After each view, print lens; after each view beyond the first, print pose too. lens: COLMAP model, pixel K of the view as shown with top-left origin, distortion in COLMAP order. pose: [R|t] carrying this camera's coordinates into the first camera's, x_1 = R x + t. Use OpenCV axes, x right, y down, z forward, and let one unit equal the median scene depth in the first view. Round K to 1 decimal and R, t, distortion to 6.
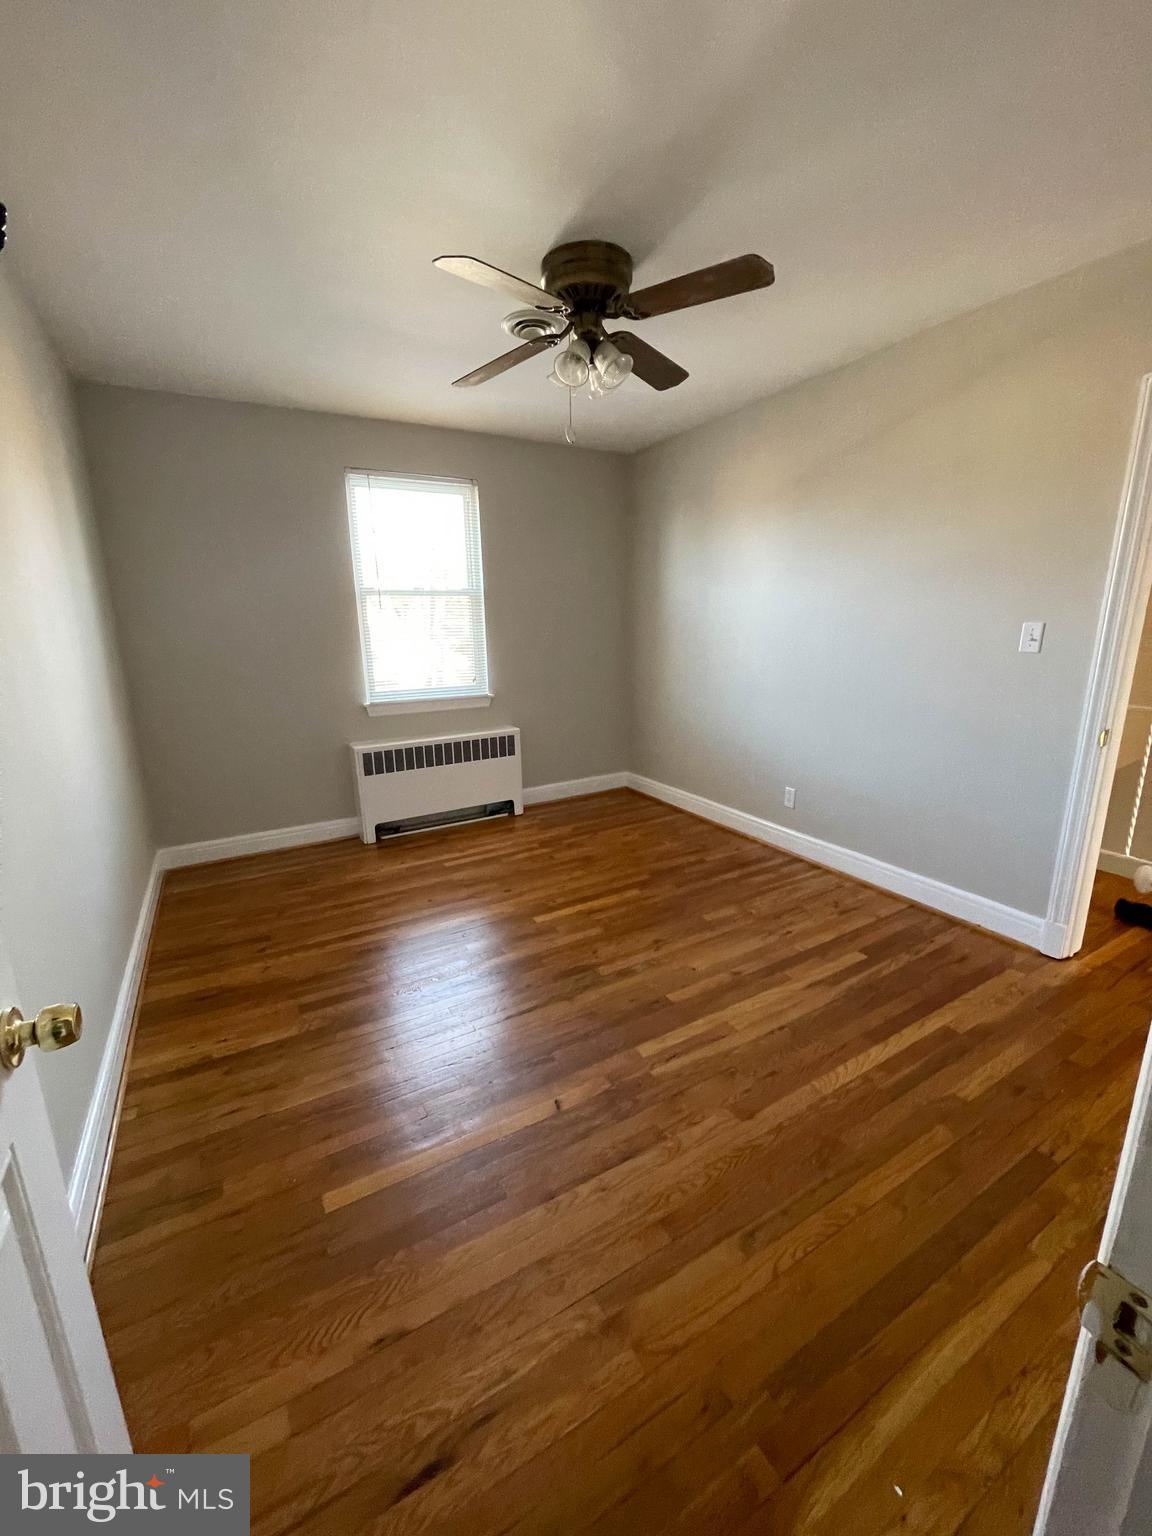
lens RADIAL K [[616.5, 0, 570.2], [0, 616.5, 766.3], [0, 0, 1]] dist [0.001414, 0.000662]
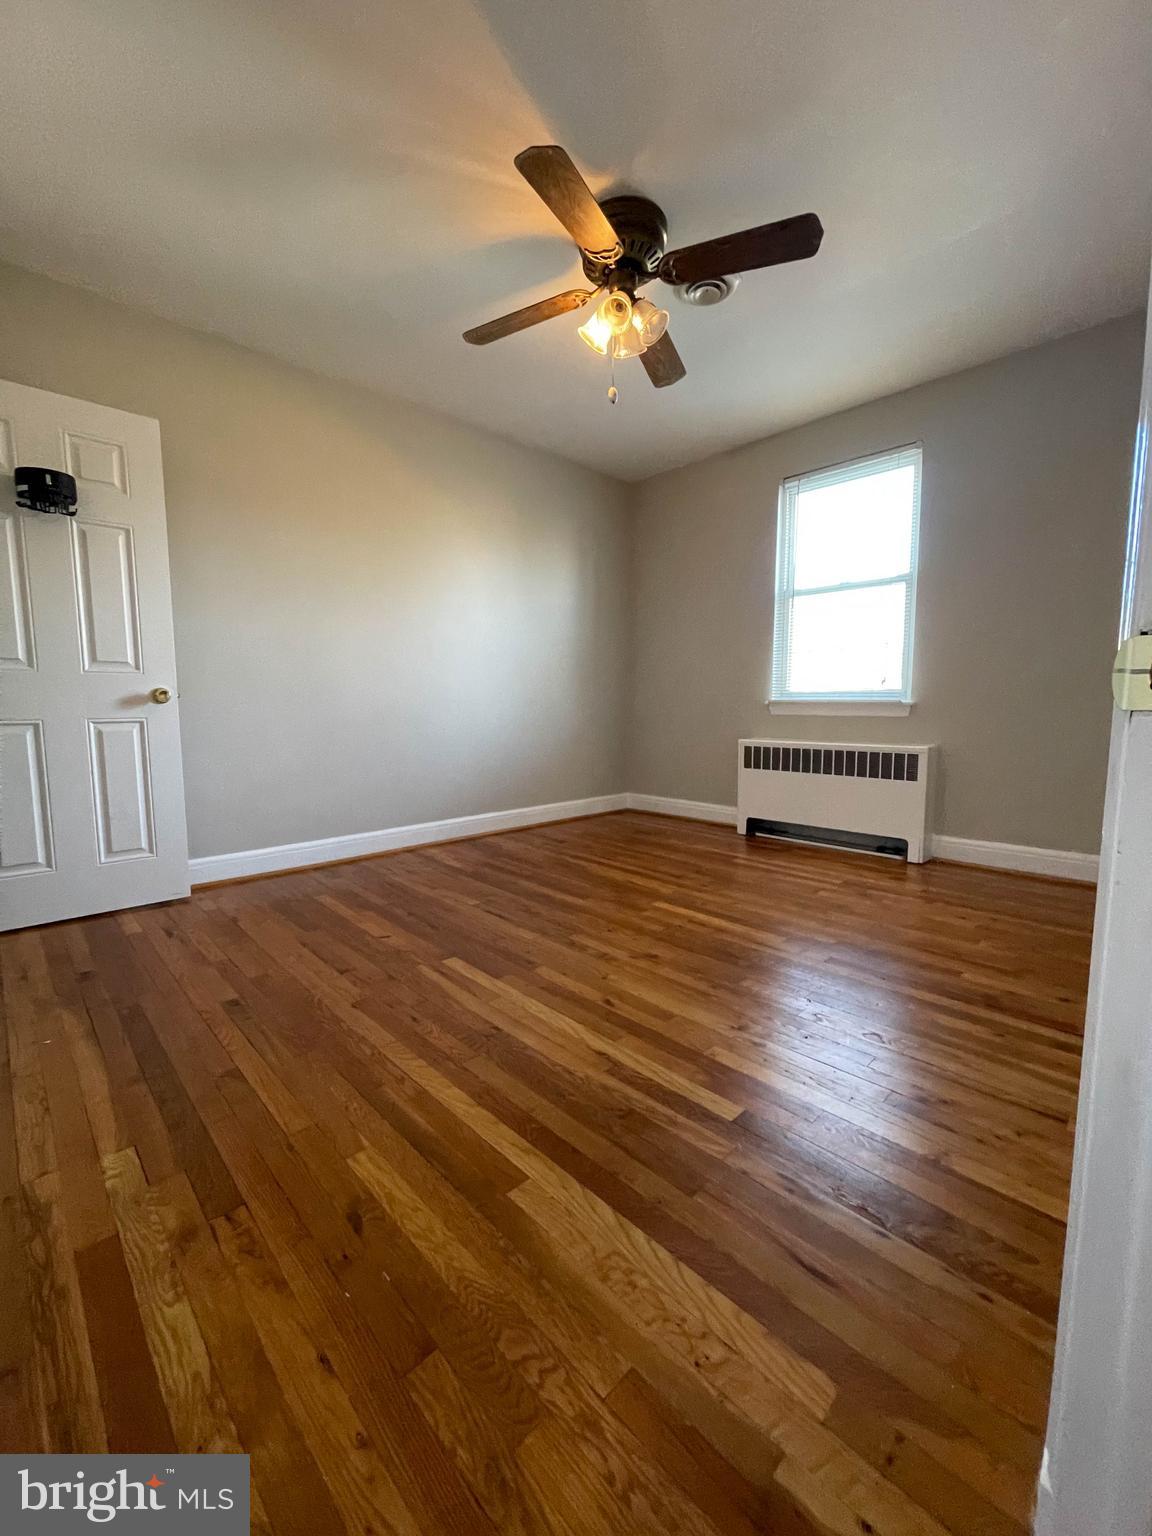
lens RADIAL K [[616.5, 0, 570.2], [0, 616.5, 766.3], [0, 0, 1]] dist [0.001414, 0.000662]
pose [[0.231170, 0.117664, -0.965772, 0.618598], [-0.221373, 0.972983, 0.065554, 0.009977], [0.947393, 0.198642, 0.250972, 0.461453]]
